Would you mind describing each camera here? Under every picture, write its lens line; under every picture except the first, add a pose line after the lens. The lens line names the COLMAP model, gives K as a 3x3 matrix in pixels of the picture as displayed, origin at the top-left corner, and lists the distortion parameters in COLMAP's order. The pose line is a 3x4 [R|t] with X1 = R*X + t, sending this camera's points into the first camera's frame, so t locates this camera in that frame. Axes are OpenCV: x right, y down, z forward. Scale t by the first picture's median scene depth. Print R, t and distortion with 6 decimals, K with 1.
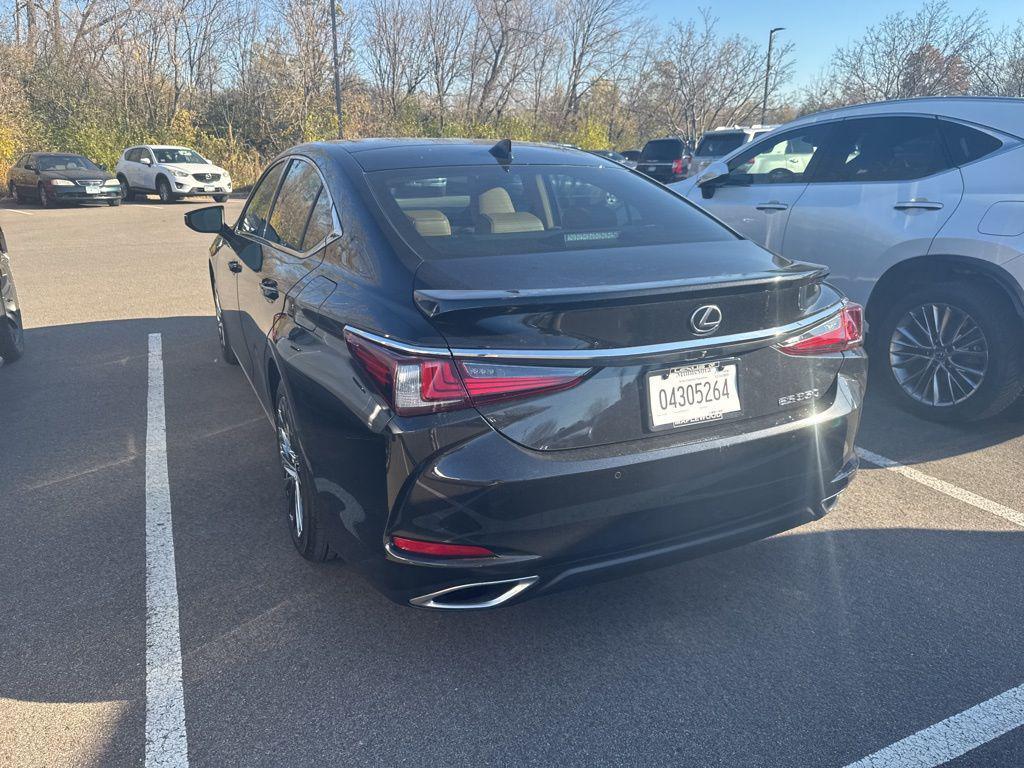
lens RADIAL K [[722.5, 0, 512.1], [0, 722.5, 385.8], [0, 0, 1]] dist [0.022852, -0.026871]
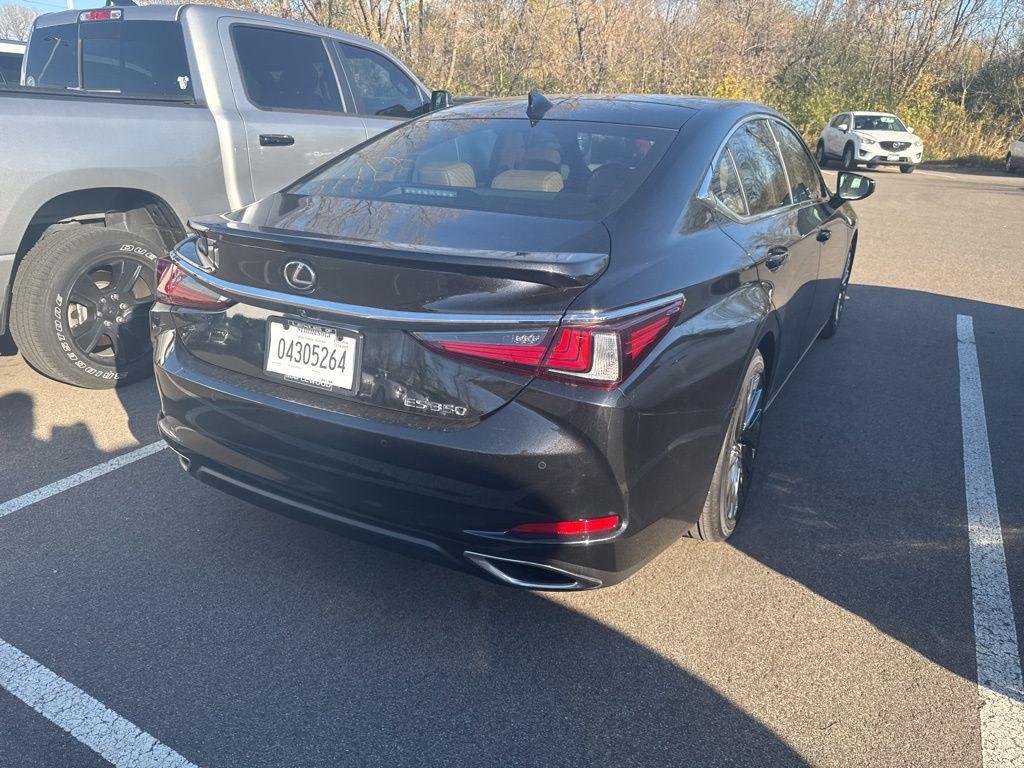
lens RADIAL K [[722.5, 0, 522.1], [0, 722.5, 374.1], [0, 0, 1]] dist [0.022852, -0.026871]
pose [[0.583784, 0.279890, -0.762140, 0.554854], [-0.261032, 0.953566, 0.150244, -0.087313], [0.768803, 0.111233, 0.629737, 0.293513]]
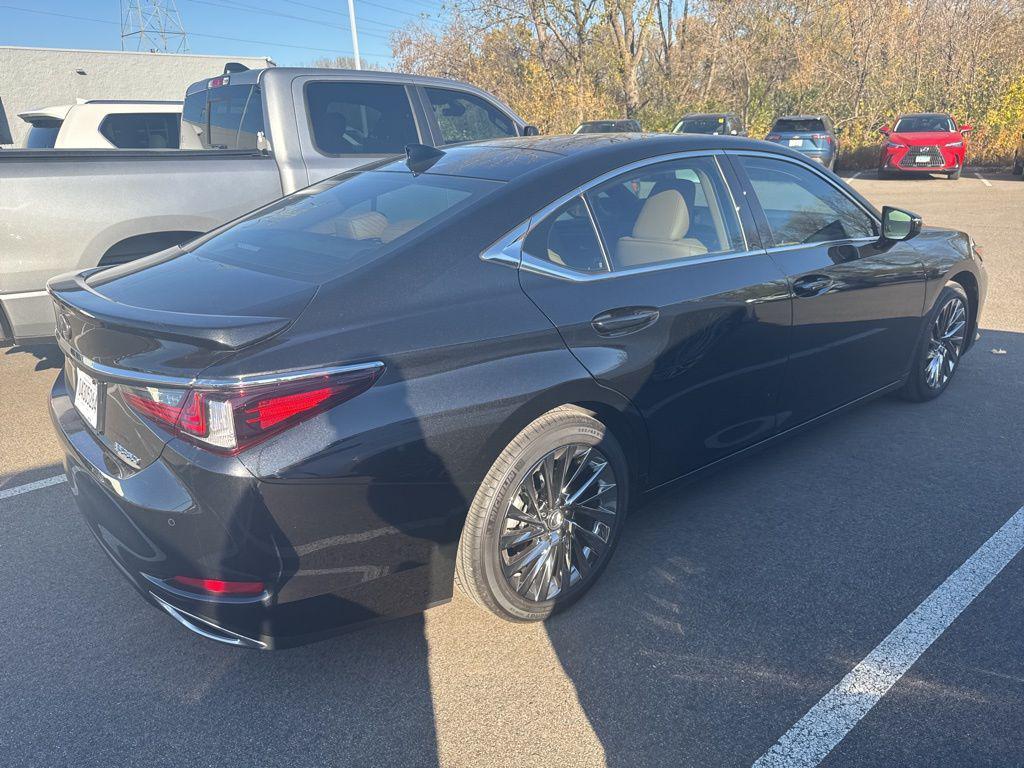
lens RADIAL K [[722.5, 0, 510.2], [0, 722.5, 383.2], [0, 0, 1]] dist [0.022852, -0.026871]
pose [[0.248919, 0.303257, -0.919823, 0.685766], [-0.263217, 0.935152, 0.237080, -0.211042], [0.932071, 0.183099, 0.312599, 0.603089]]
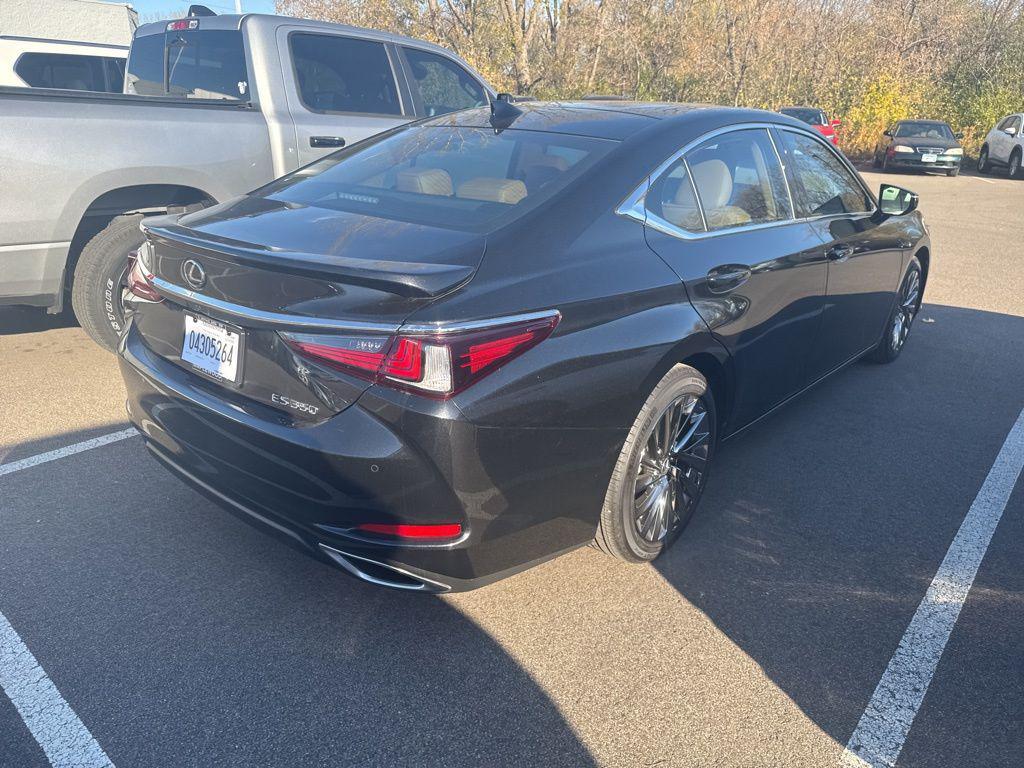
lens RADIAL K [[722.5, 0, 518.9], [0, 722.5, 386.8], [0, 0, 1]] dist [0.022852, -0.026871]
pose [[0.413369, 0.330091, -0.848626, 0.643745], [-0.295544, 0.930160, 0.217845, -0.141297], [0.861266, 0.160755, 0.482056, 0.425837]]
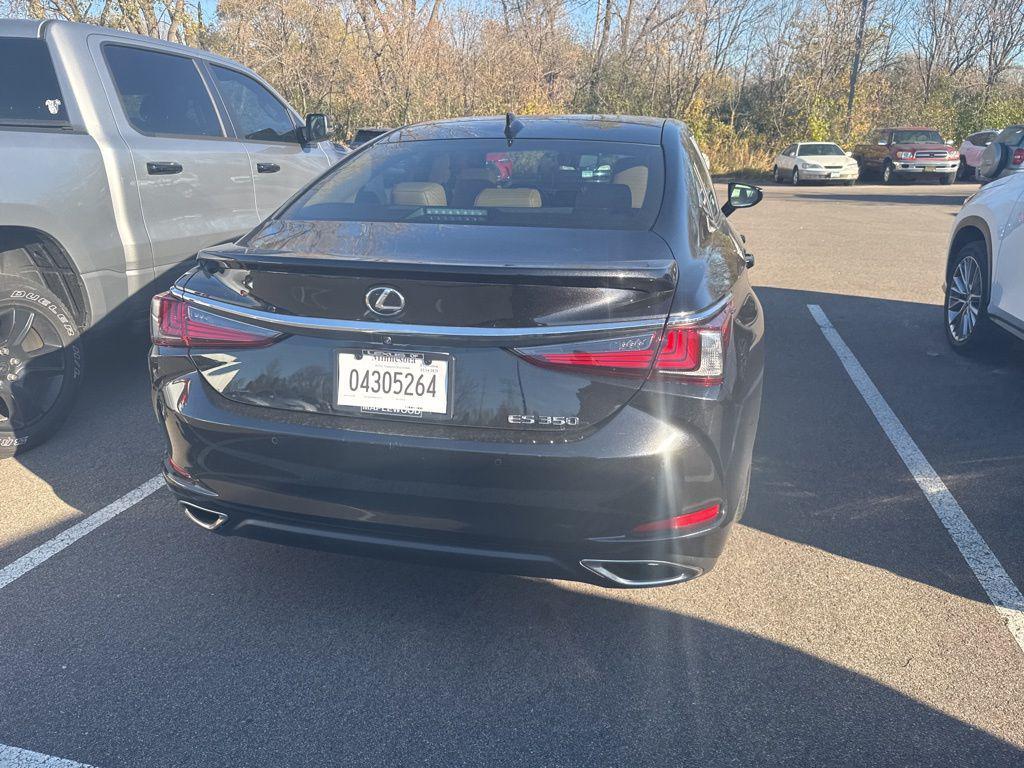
lens RADIAL K [[722.5, 0, 517.0], [0, 722.5, 375.5], [0, 0, 1]] dist [0.022852, -0.026871]
pose [[0.775348, 0.192996, -0.601321, 0.445937], [-0.190900, 0.979241, 0.068143, -0.043713], [0.601990, 0.061958, 0.796096, 0.172277]]
